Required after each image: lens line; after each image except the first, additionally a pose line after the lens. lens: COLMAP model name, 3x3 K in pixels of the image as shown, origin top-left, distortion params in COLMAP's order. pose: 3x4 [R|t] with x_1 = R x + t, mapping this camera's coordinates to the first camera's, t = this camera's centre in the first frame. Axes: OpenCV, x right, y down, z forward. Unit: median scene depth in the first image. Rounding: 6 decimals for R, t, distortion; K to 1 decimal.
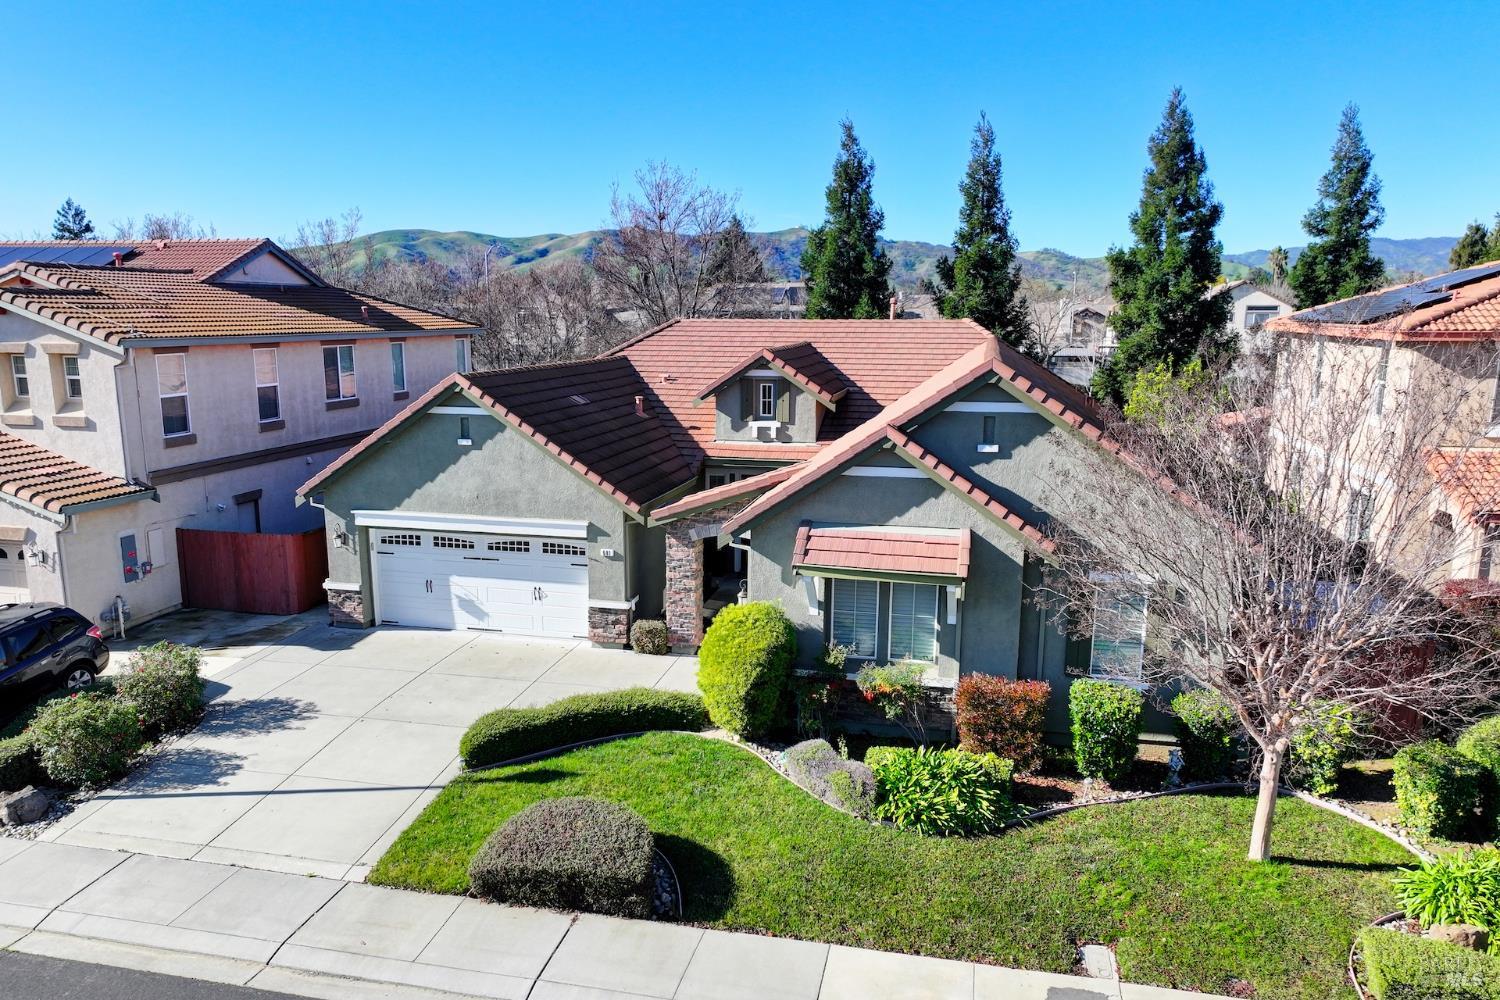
lens RADIAL K [[1070.0, 0, 726.0], [0, 1070.0, 542.8], [0, 0, 1]] dist [0.005786, 0.005183]
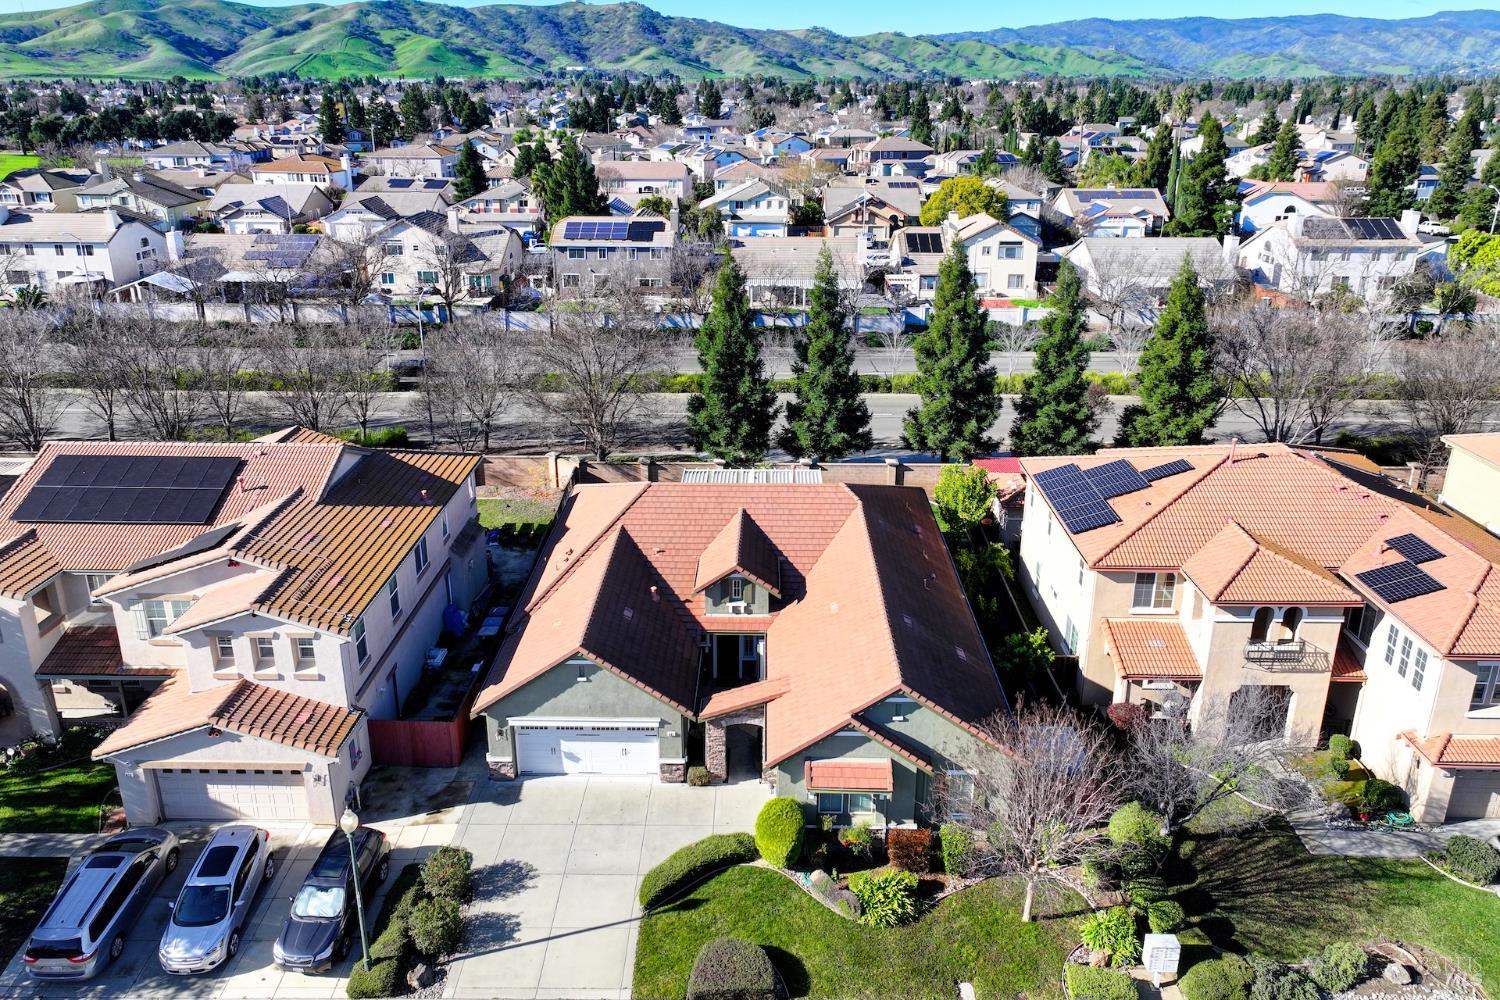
lens RADIAL K [[1027.9, 0, 741.6], [0, 1027.9, 426.5], [0, 0, 1]] dist [-0.000061, 0.011957]
pose [[0.976790, -0.070702, 0.202193, -0.308212], [0.047682, 0.992041, 0.116540, -0.684959], [-0.208824, -0.104194, 0.972387, -0.591411]]
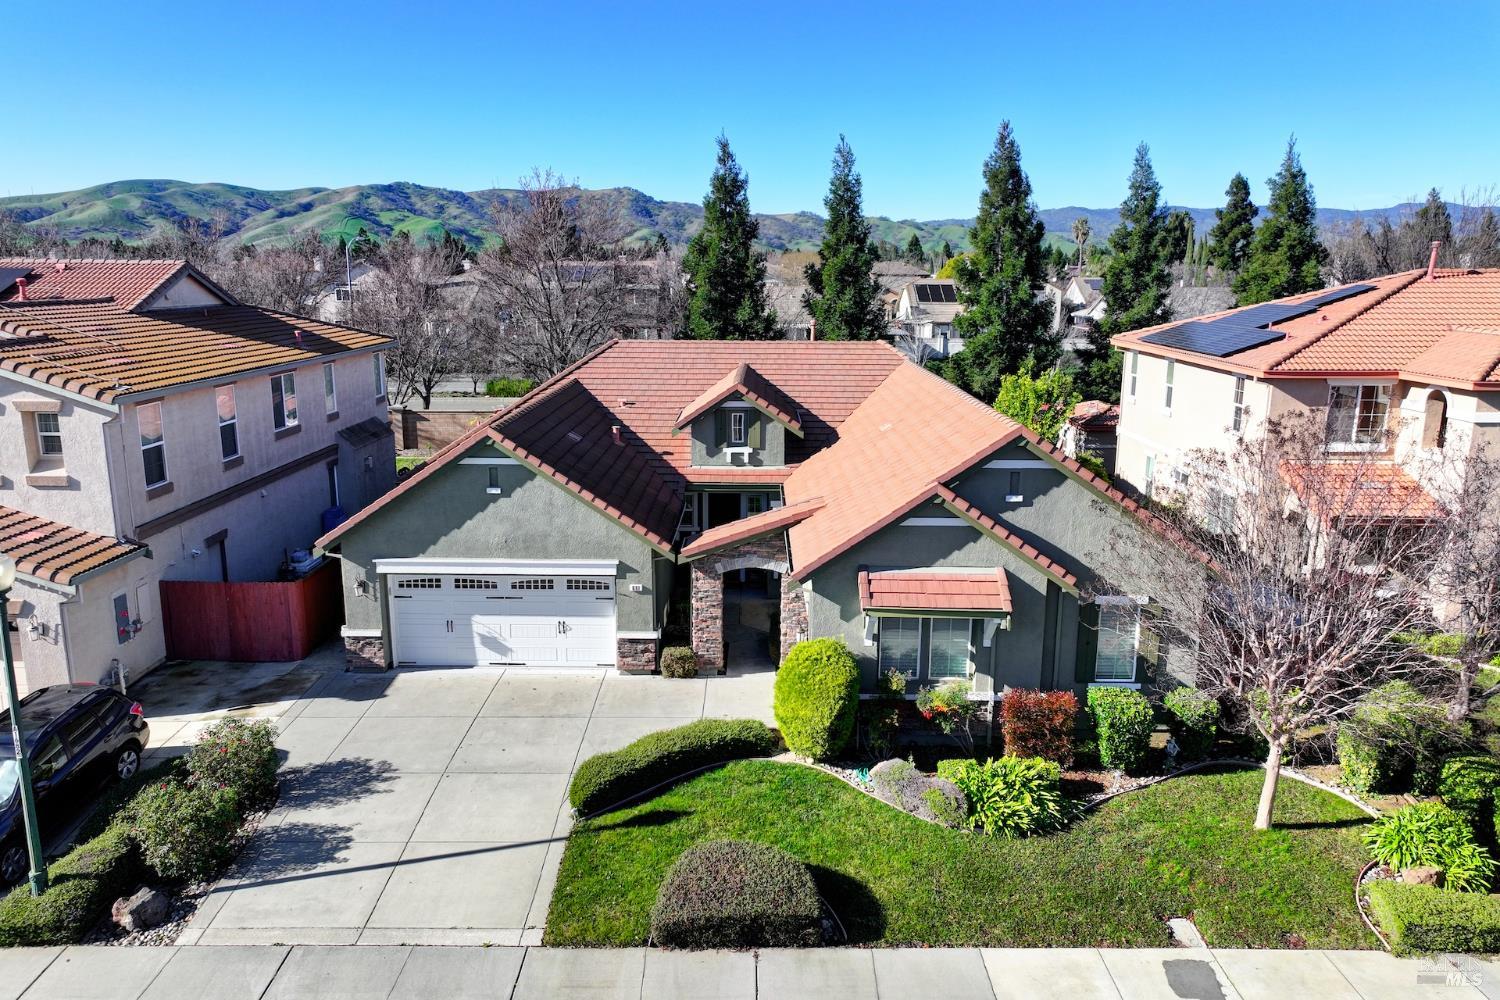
lens RADIAL K [[1027.9, 0, 744.4], [0, 1027.9, 492.3], [0, 0, 1]] dist [-0.000061, 0.011957]
pose [[0.974127, -0.044567, 0.221564, -0.236648], [0.044059, 0.999003, 0.007234, -0.092113], [-0.221665, 0.002715, 0.975119, -0.035562]]
